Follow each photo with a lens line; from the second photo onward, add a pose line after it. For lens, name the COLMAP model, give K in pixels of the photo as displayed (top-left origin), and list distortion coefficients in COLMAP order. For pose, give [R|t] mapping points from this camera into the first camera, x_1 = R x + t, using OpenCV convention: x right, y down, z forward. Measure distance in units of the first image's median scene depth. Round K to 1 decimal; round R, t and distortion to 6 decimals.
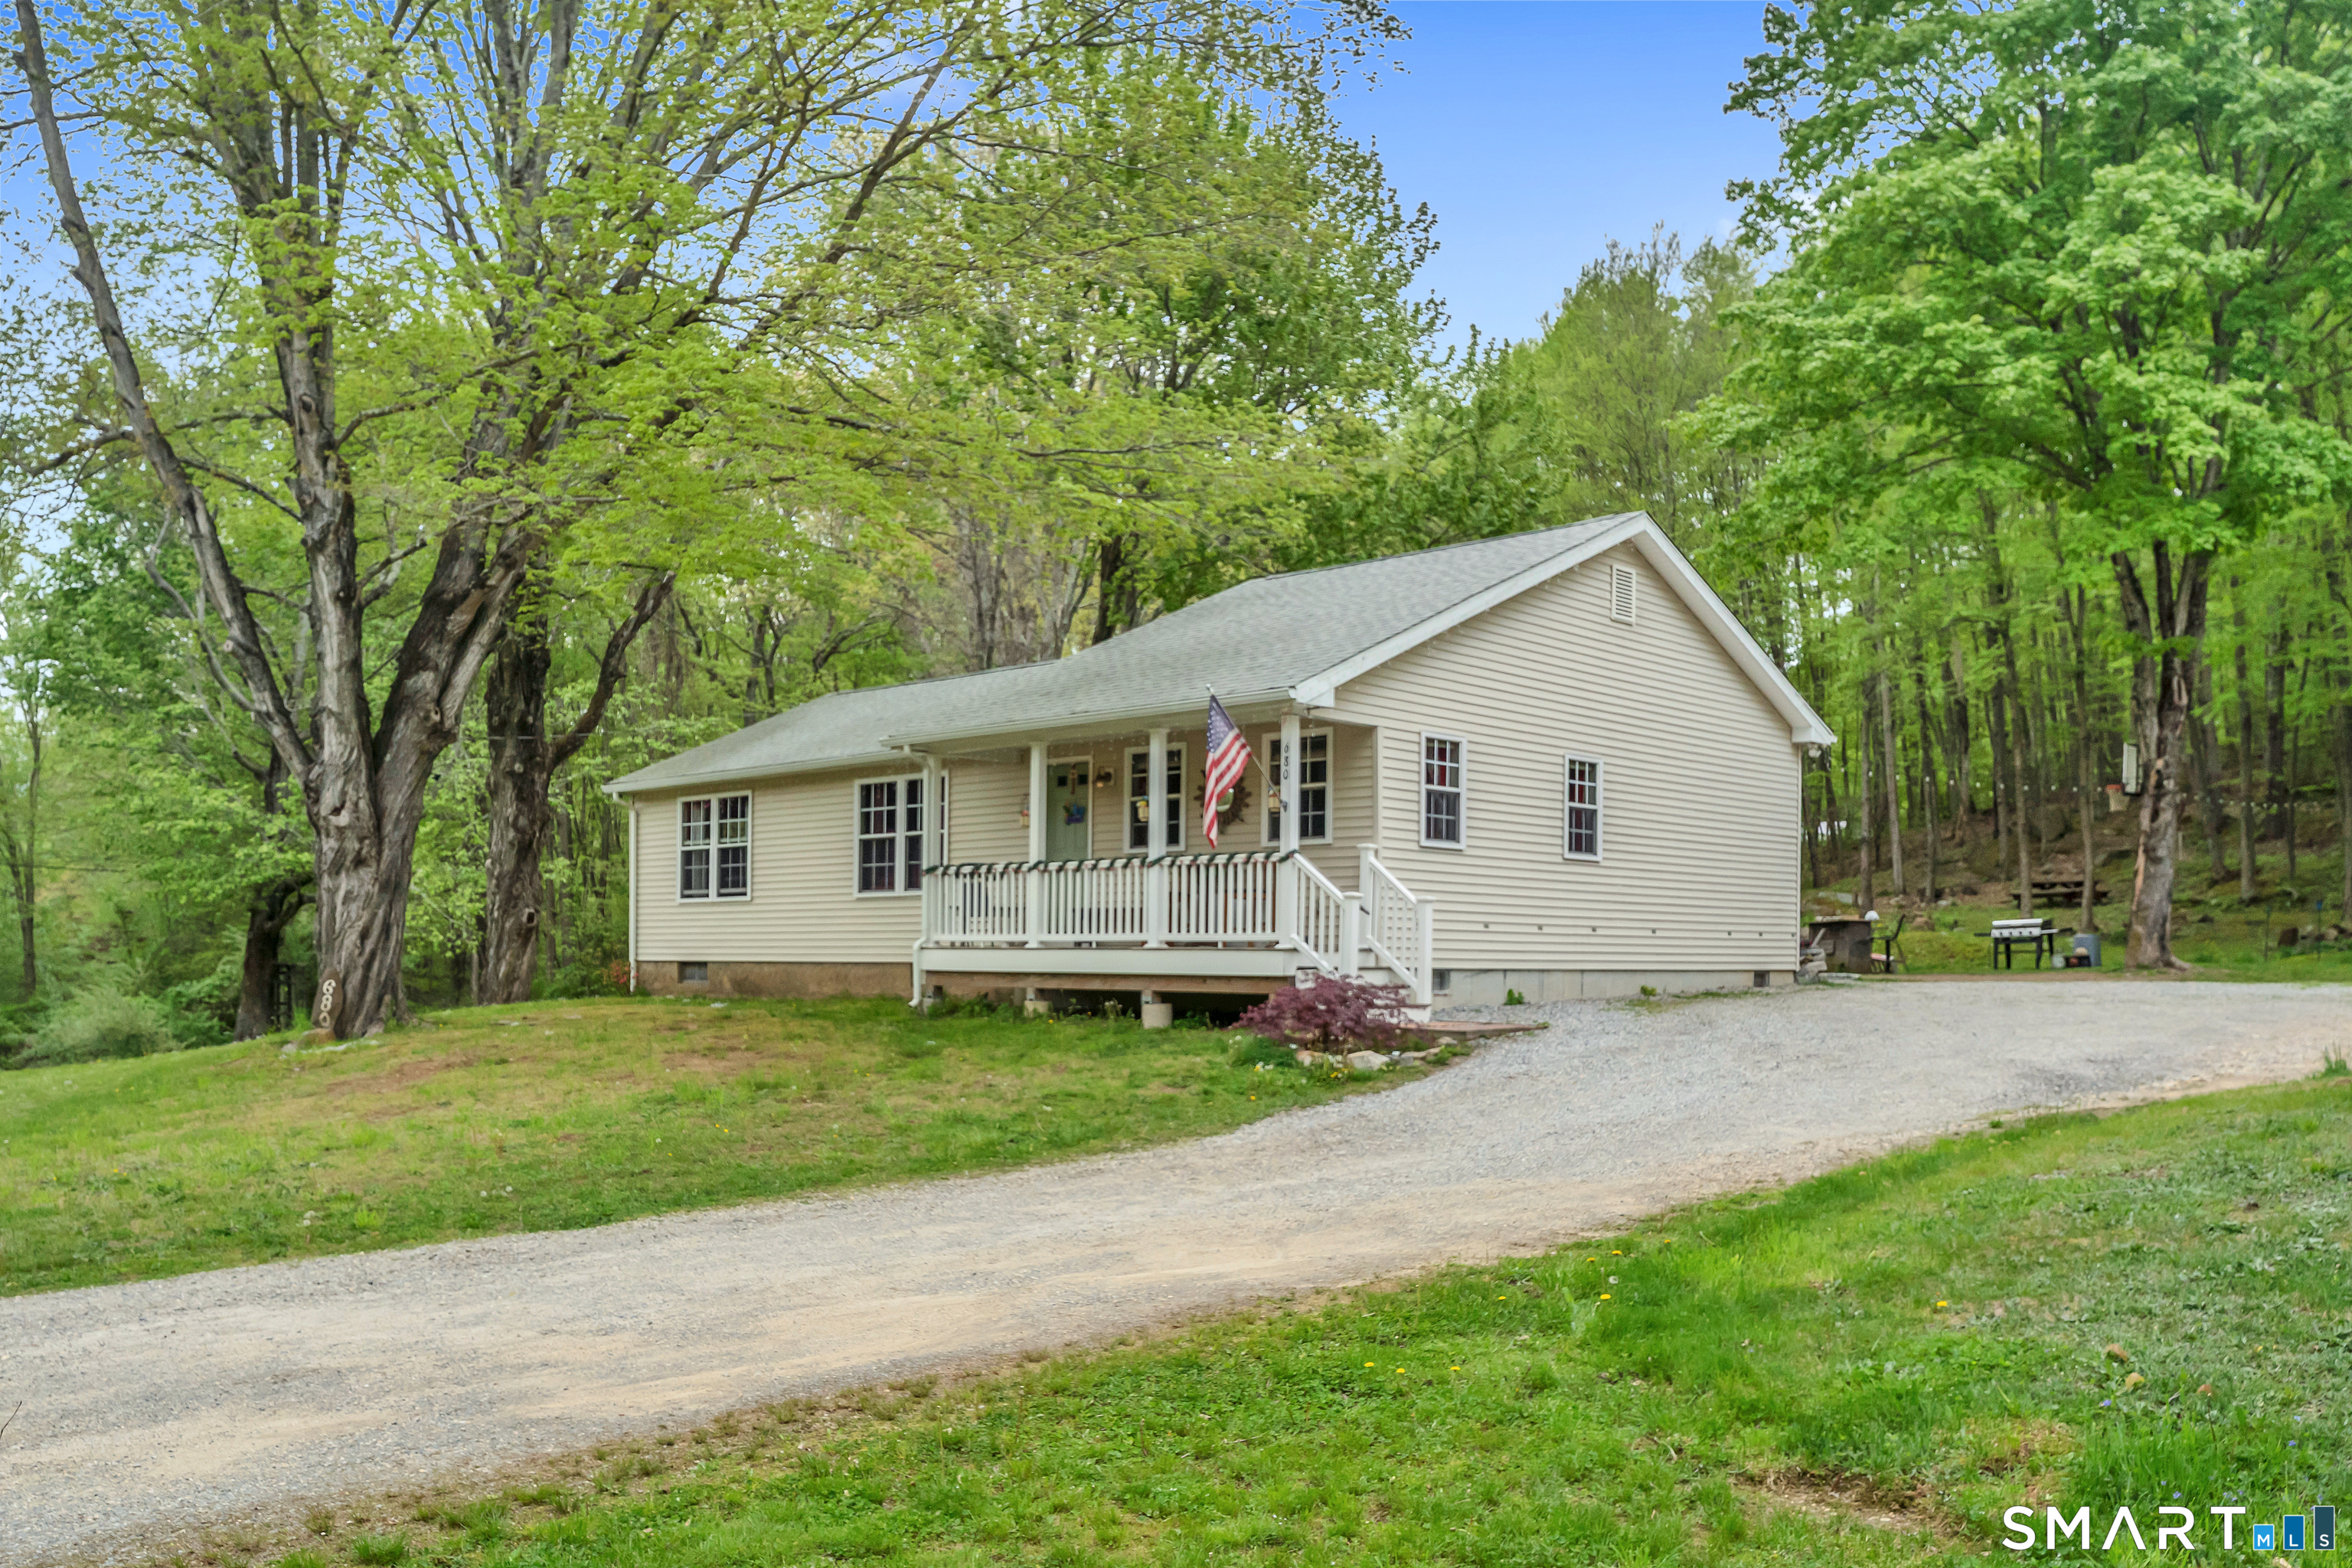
lens RADIAL K [[1910.6, 0, 1176.0], [0, 1910.6, 784.0], [0, 0, 1]] dist [-0.001025, -0.001505]
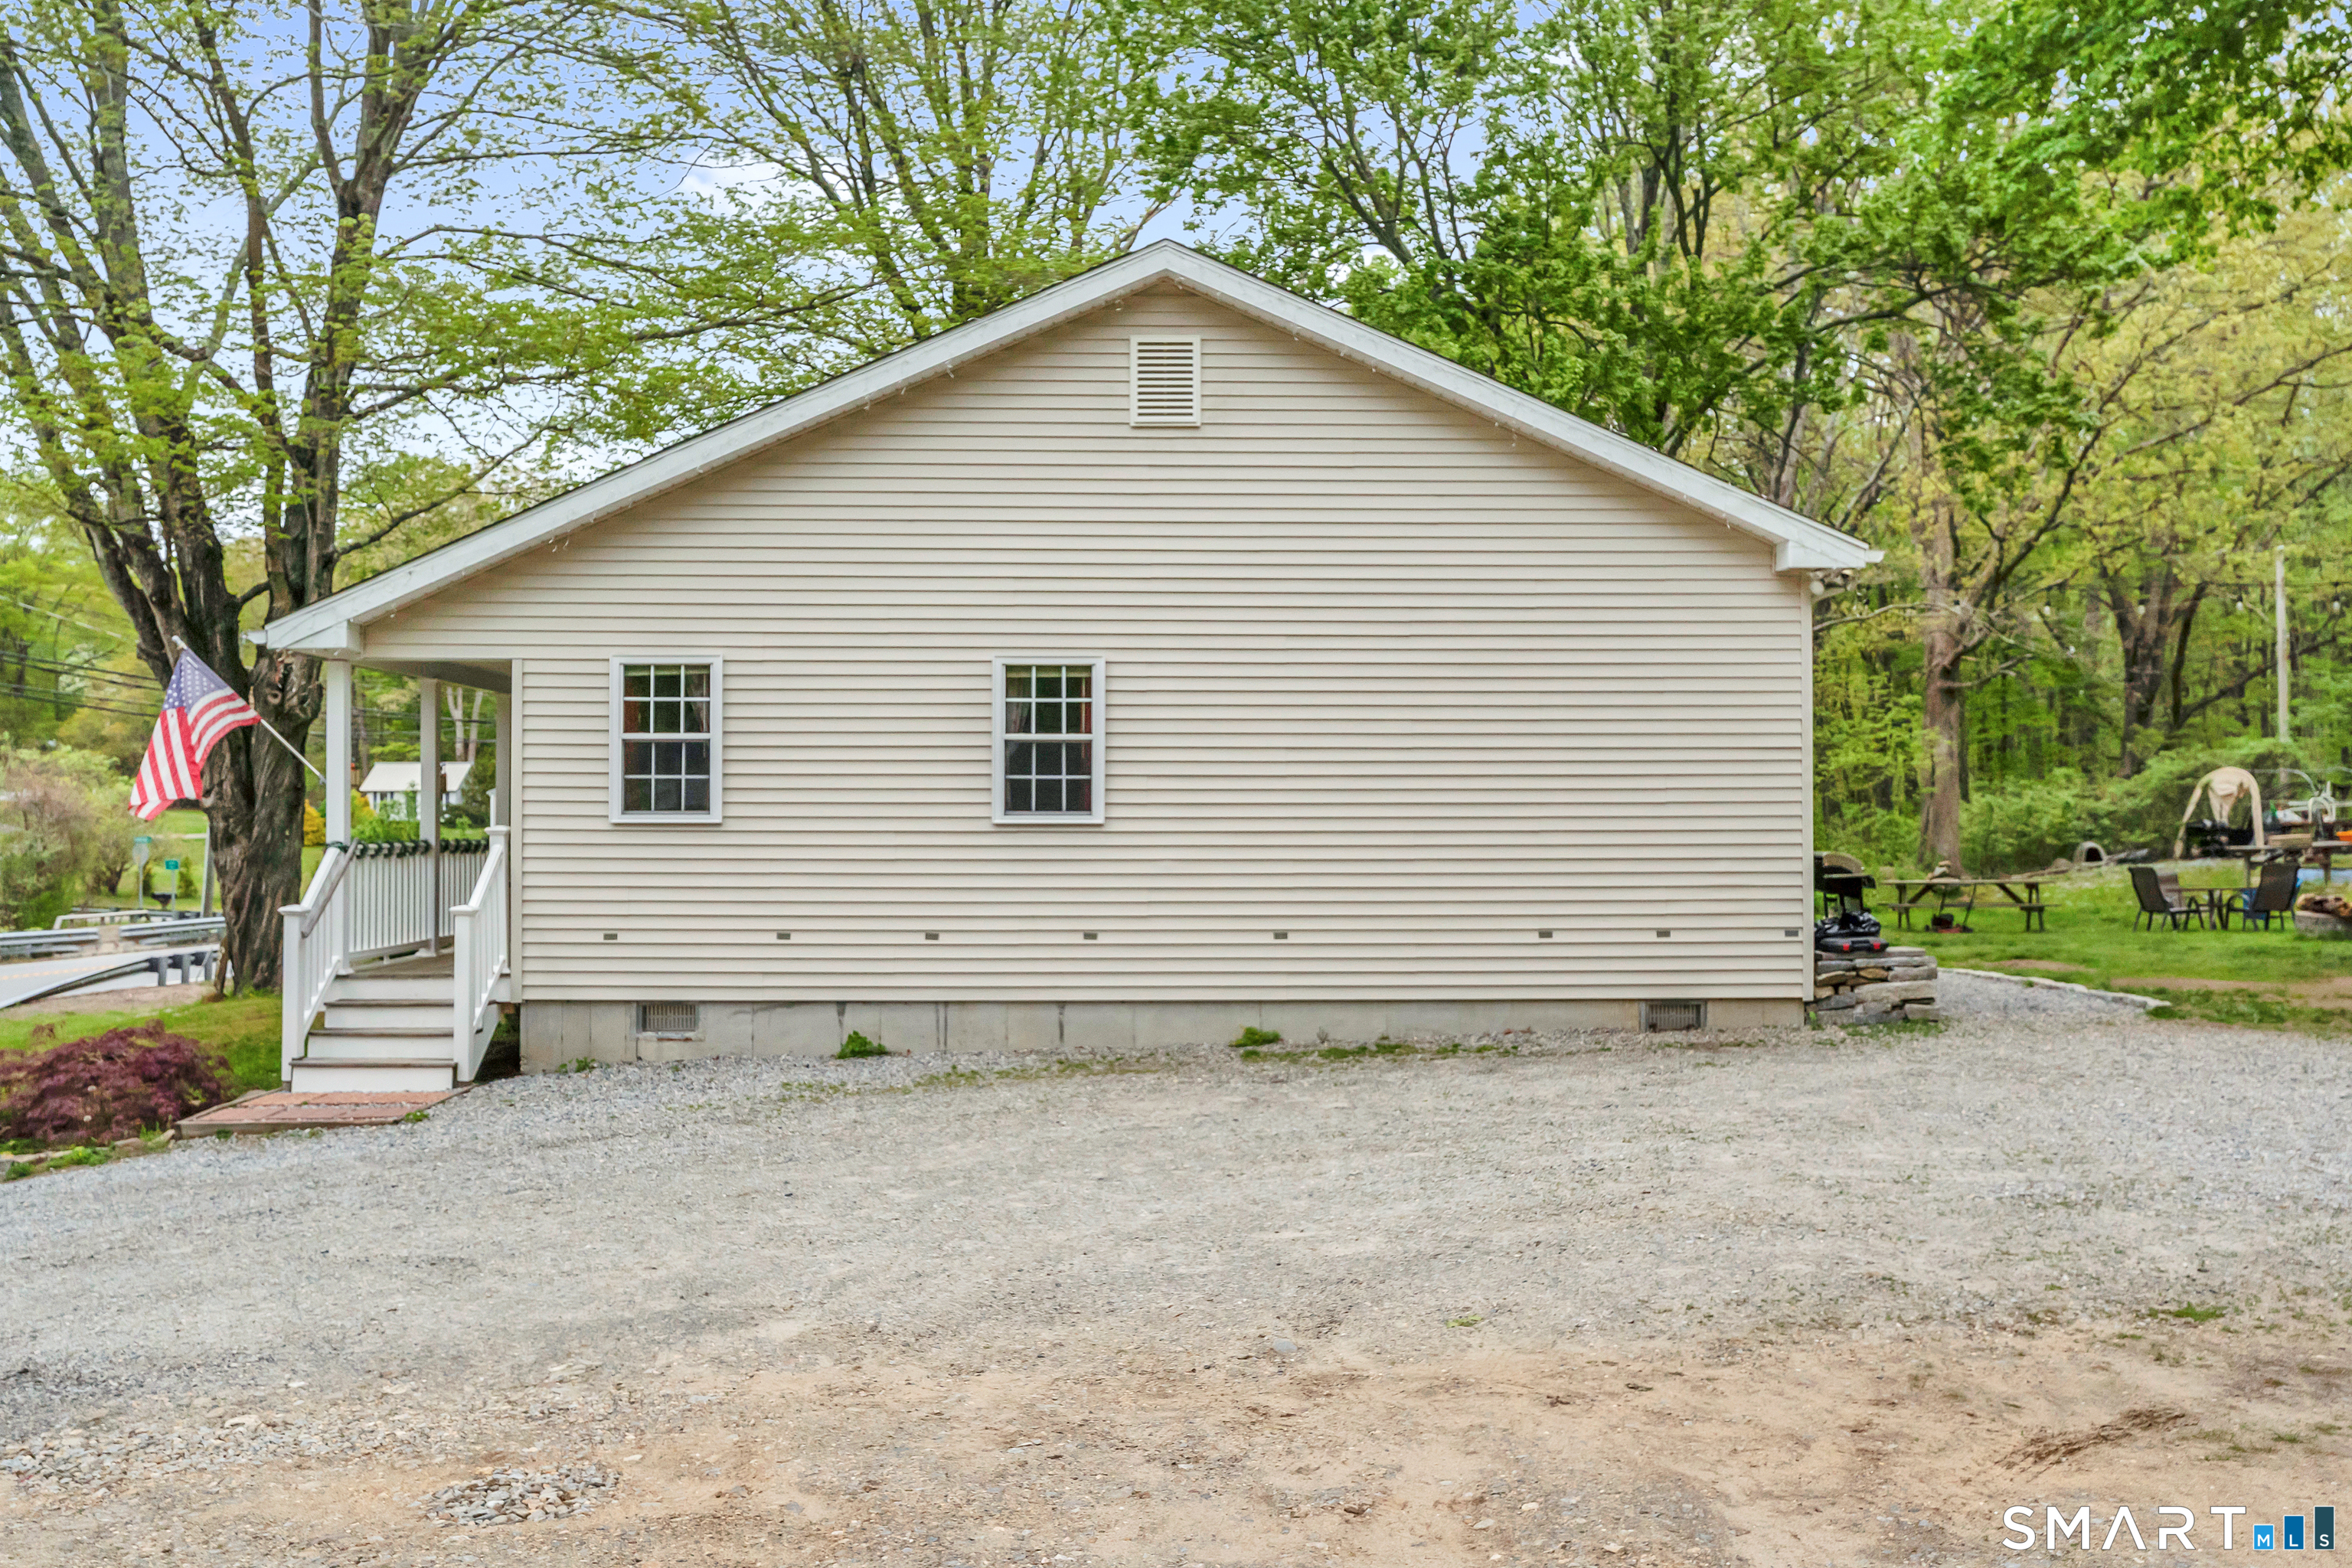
lens RADIAL K [[1910.6, 0, 1176.0], [0, 1910.6, 784.0], [0, 0, 1]] dist [-0.001025, -0.001505]
pose [[0.682404, -0.096927, -0.724520, 0.689371], [0.074152, 0.995236, -0.063302, 0.069224], [0.727204, -0.010527, 0.686341, 0.605045]]
